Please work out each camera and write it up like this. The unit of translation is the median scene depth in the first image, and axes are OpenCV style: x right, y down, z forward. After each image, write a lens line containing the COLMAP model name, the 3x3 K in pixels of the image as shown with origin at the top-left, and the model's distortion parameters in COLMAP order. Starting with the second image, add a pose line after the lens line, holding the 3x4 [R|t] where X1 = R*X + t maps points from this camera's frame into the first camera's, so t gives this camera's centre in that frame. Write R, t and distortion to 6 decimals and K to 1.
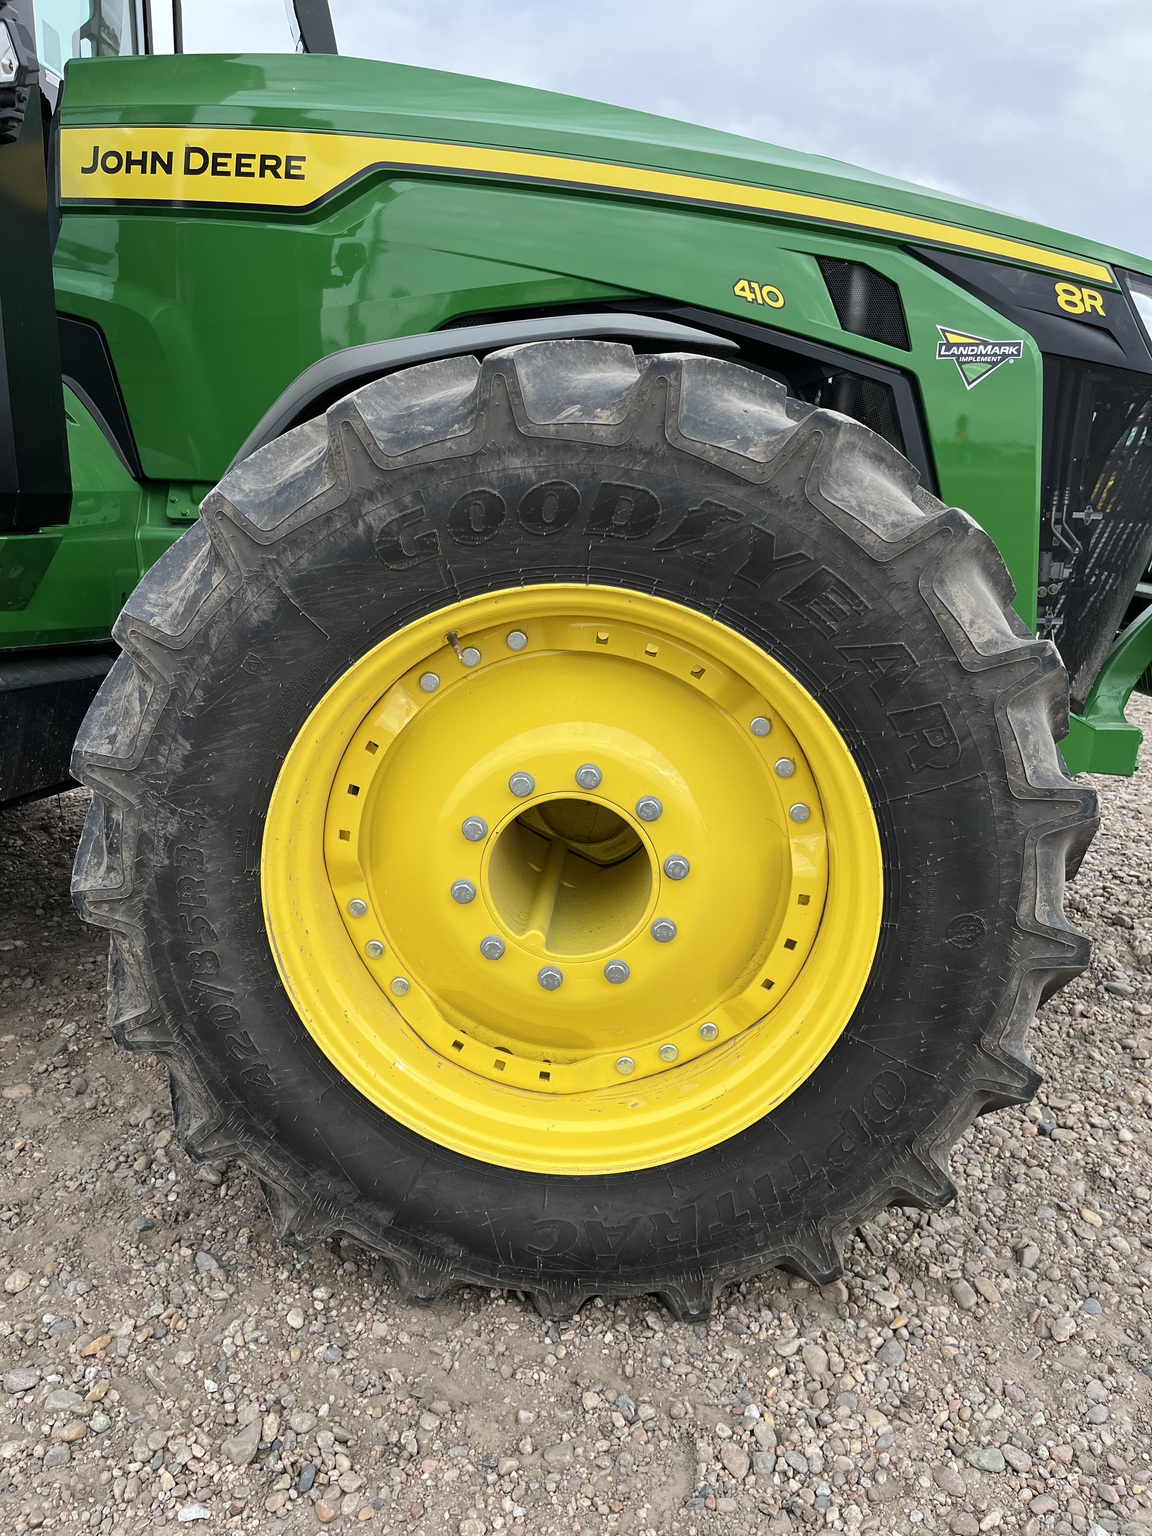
lens RADIAL K [[1172.1, 0, 566.0], [0, 1172.1, 788.5], [0, 0, 1]] dist [0.056857, -0.079373]
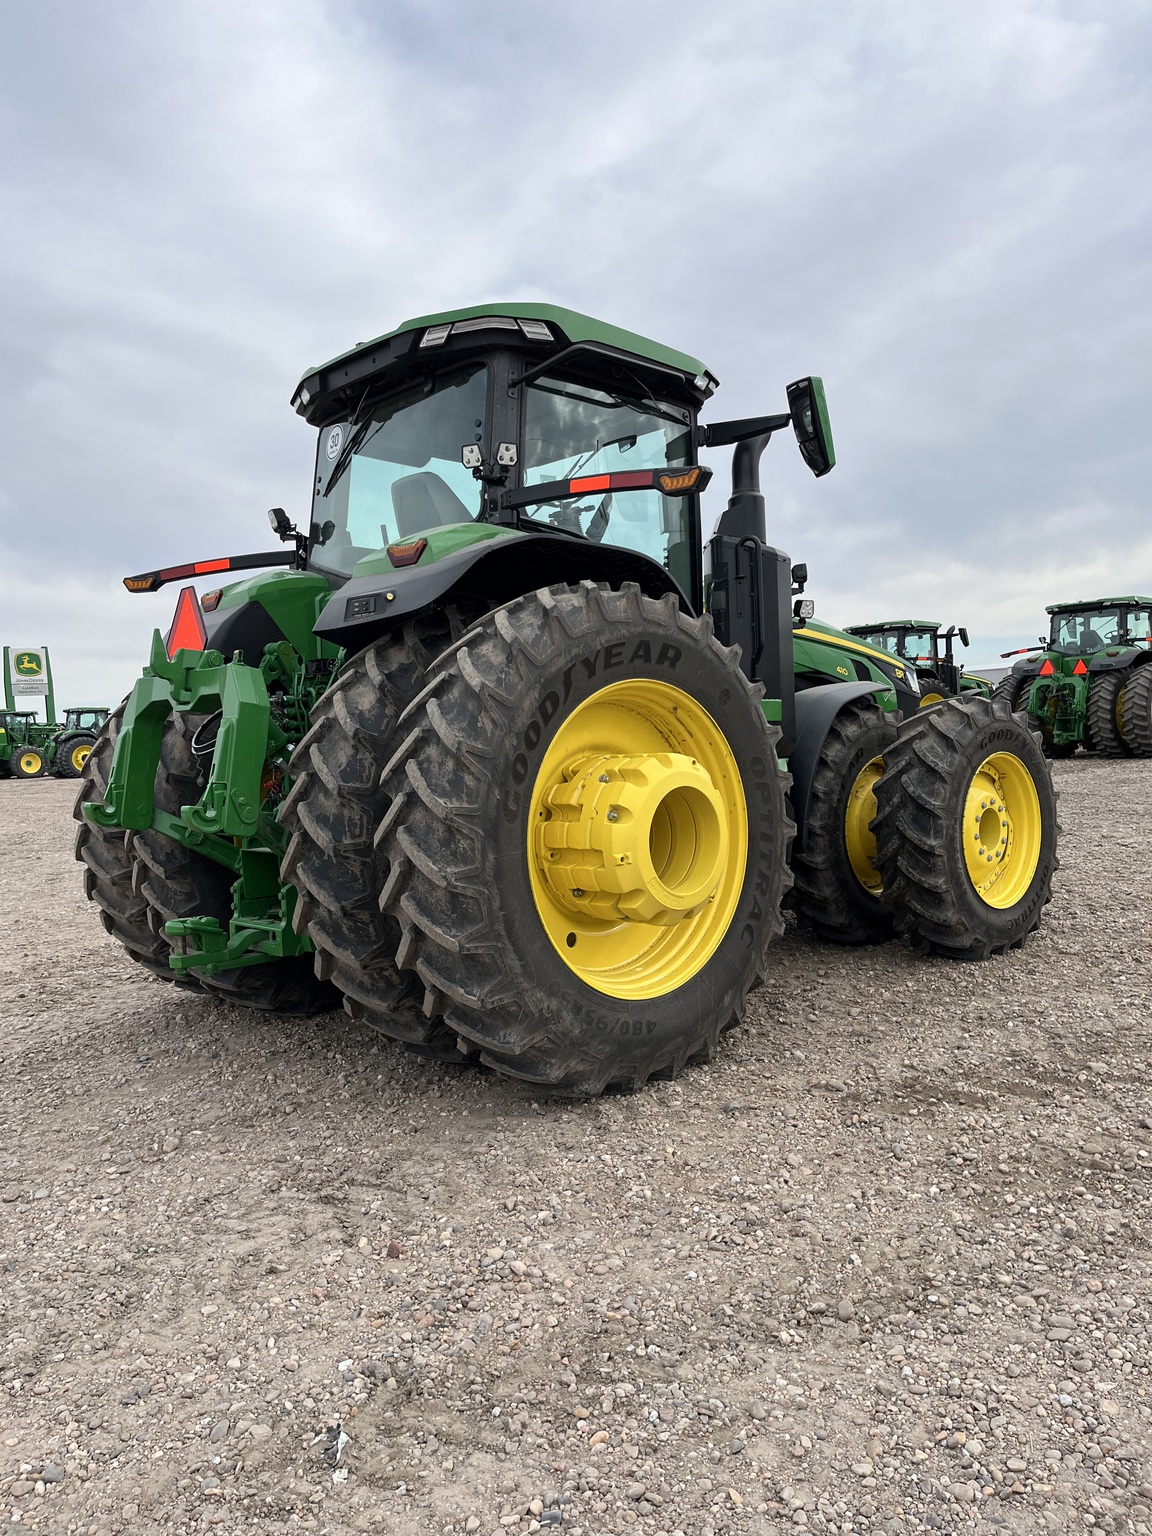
lens RADIAL K [[1172.1, 0, 569.2], [0, 1172.1, 767.0], [0, 0, 1]] dist [0.056857, -0.079373]
pose [[0.691491, -0.056032, 0.720209, -3.724296], [0.223033, 0.964839, -0.139076, 0.109463], [-0.687093, 0.256800, 0.679674, -0.720254]]
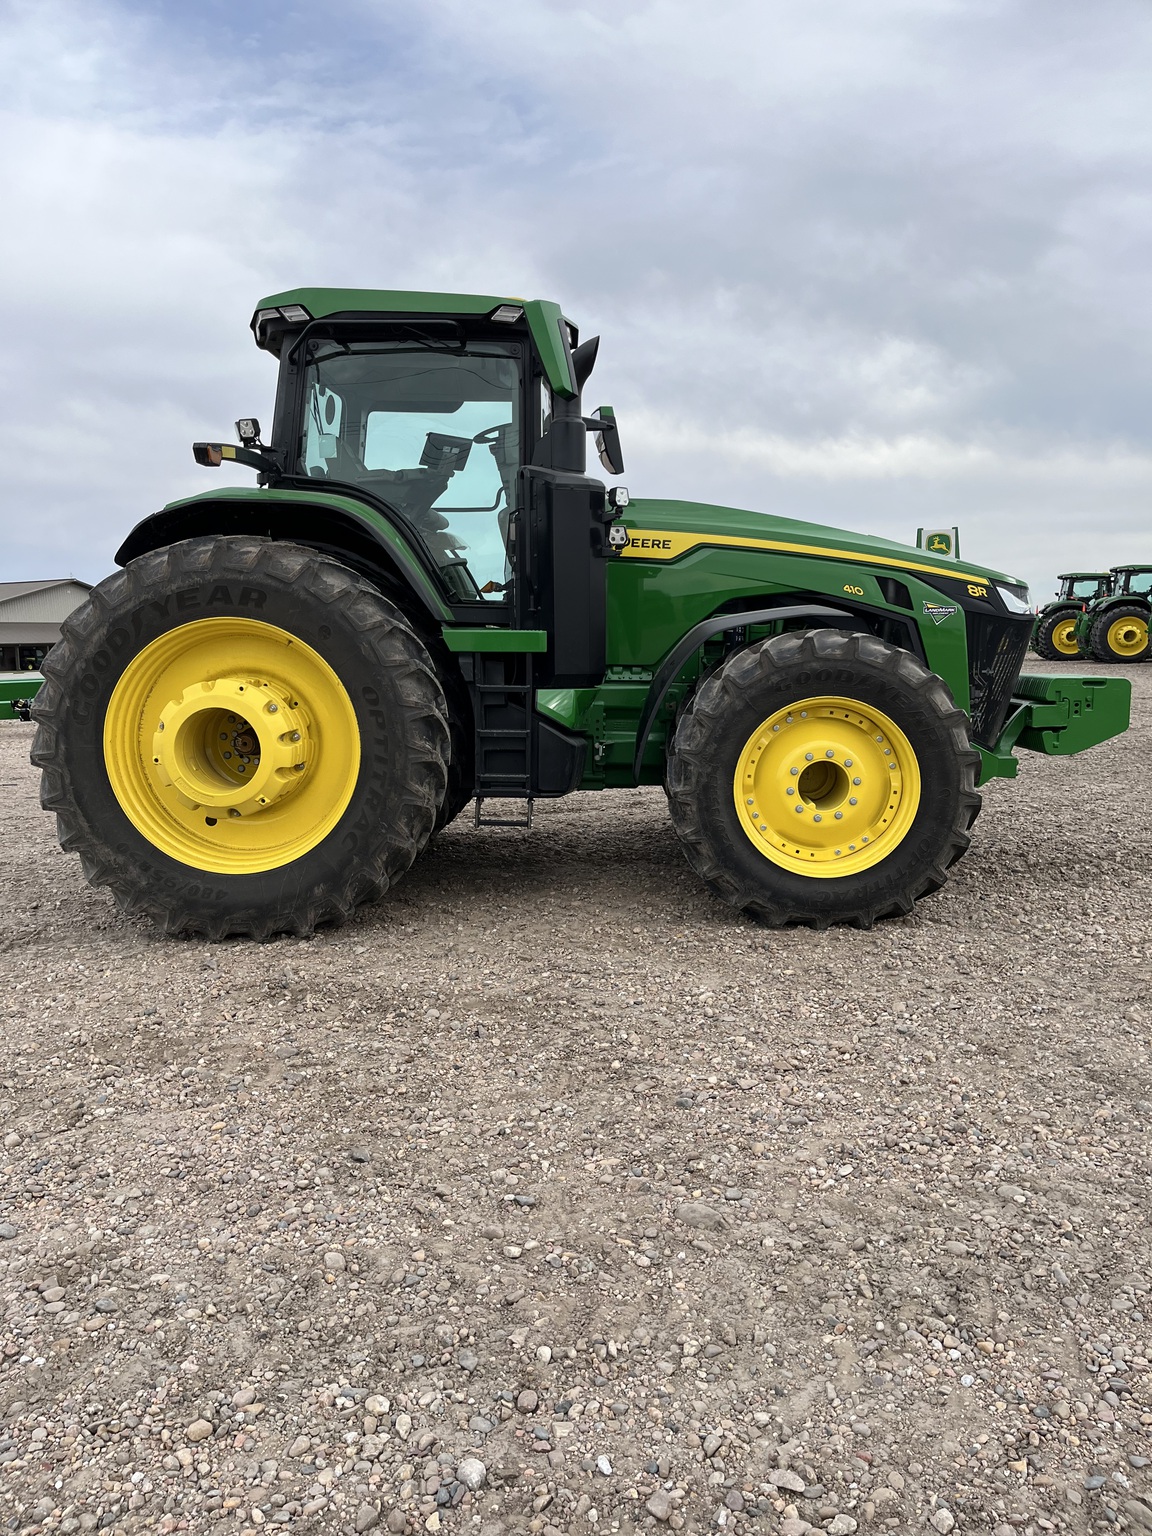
lens RADIAL K [[1172.1, 0, 560.9], [0, 1172.1, 781.0], [0, 0, 1]] dist [0.056857, -0.079373]
pose [[0.999805, -0.019063, 0.005235, -0.755777], [0.019575, 0.991641, -0.127533, 0.472657], [-0.002760, 0.127610, 0.991821, -2.279667]]
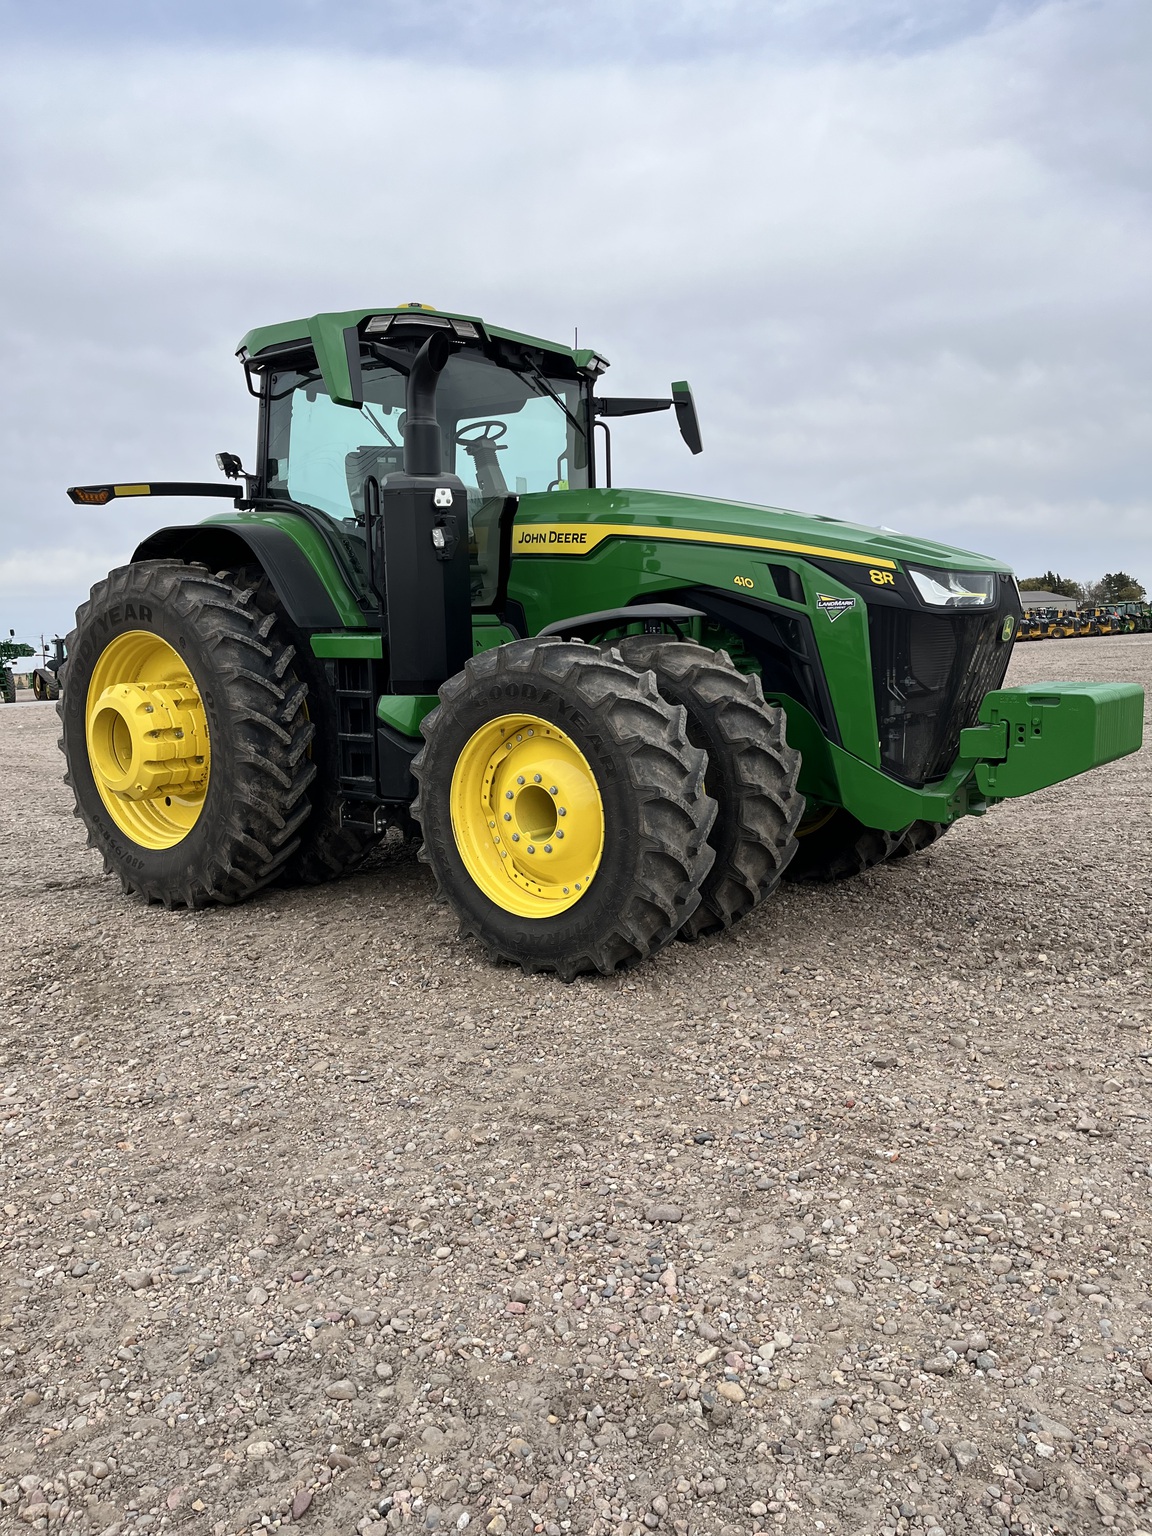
lens RADIAL K [[1172.1, 0, 572.6], [0, 1172.1, 773.7], [0, 0, 1]] dist [0.056857, -0.079373]
pose [[0.810477, 0.041130, -0.584324, 1.790347], [-0.108059, 0.990910, -0.080133, 0.203269], [0.575717, 0.128087, 0.807554, -1.318664]]
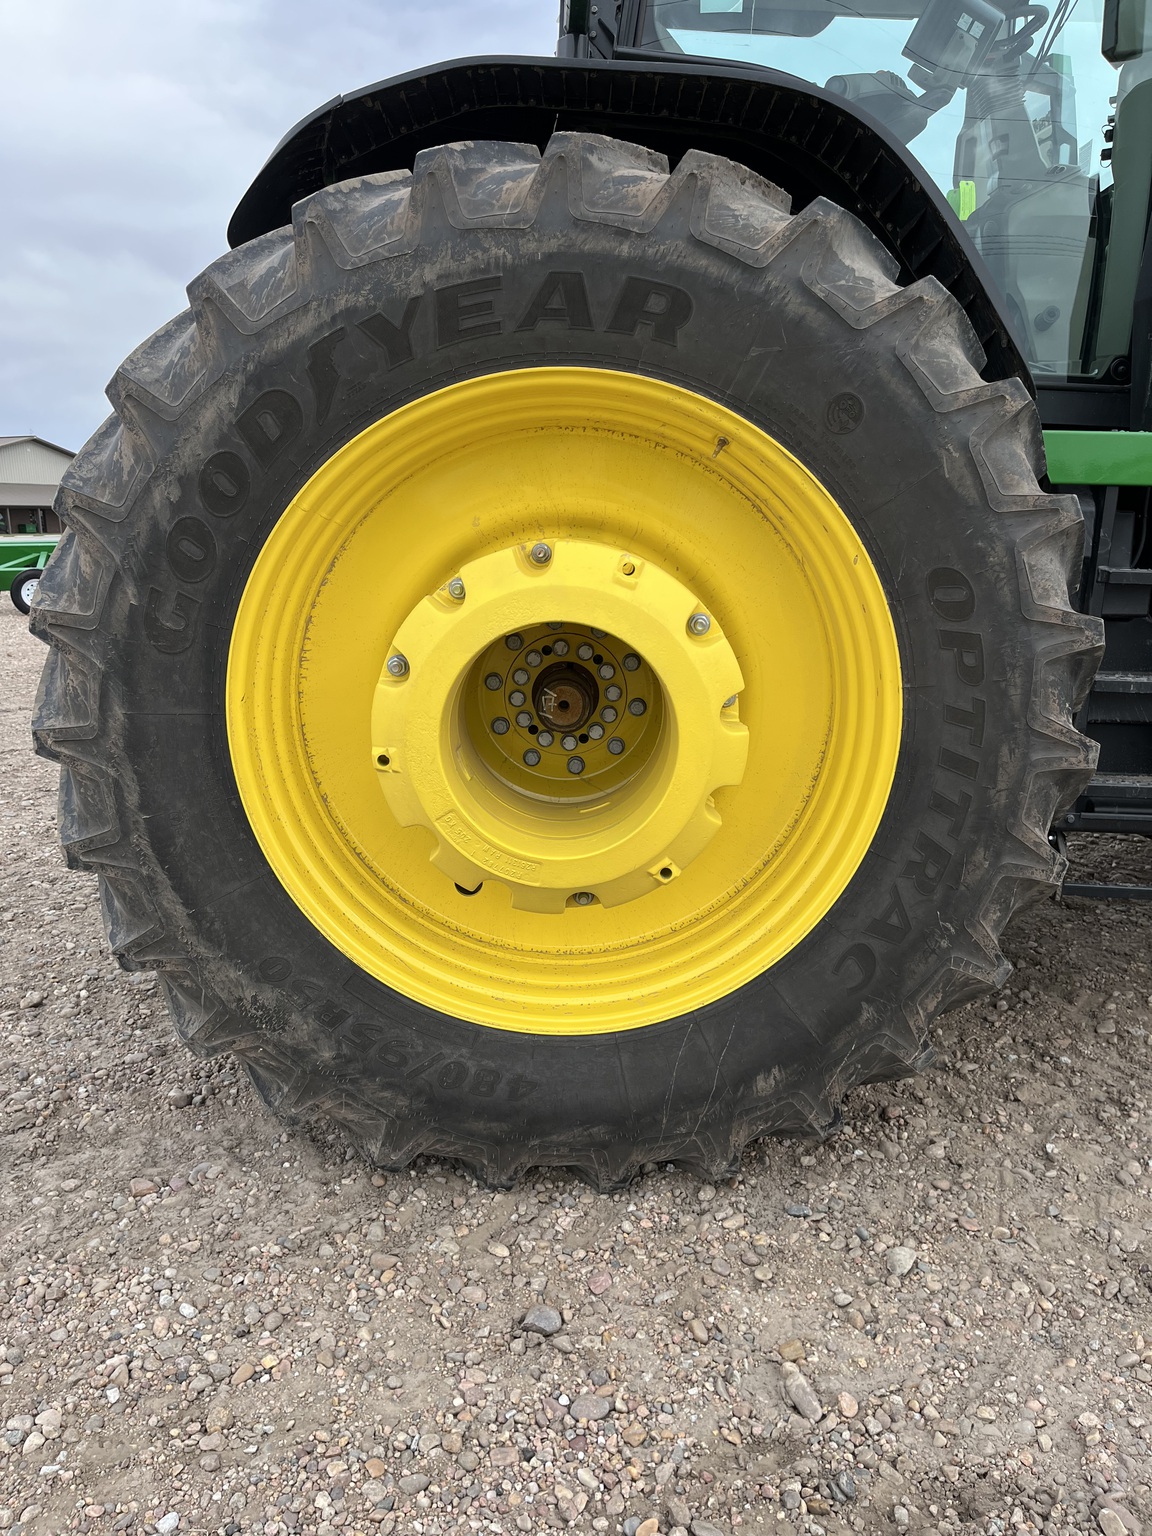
lens RADIAL K [[1172.1, 0, 569.6], [0, 1172.1, 773.9], [0, 0, 1]] dist [0.056857, -0.079373]
pose [[0.999516, -0.001370, 0.031078, -1.703611], [0.002263, 0.999585, -0.028714, 0.026235], [-0.031026, 0.028770, 0.999104, -0.249274]]
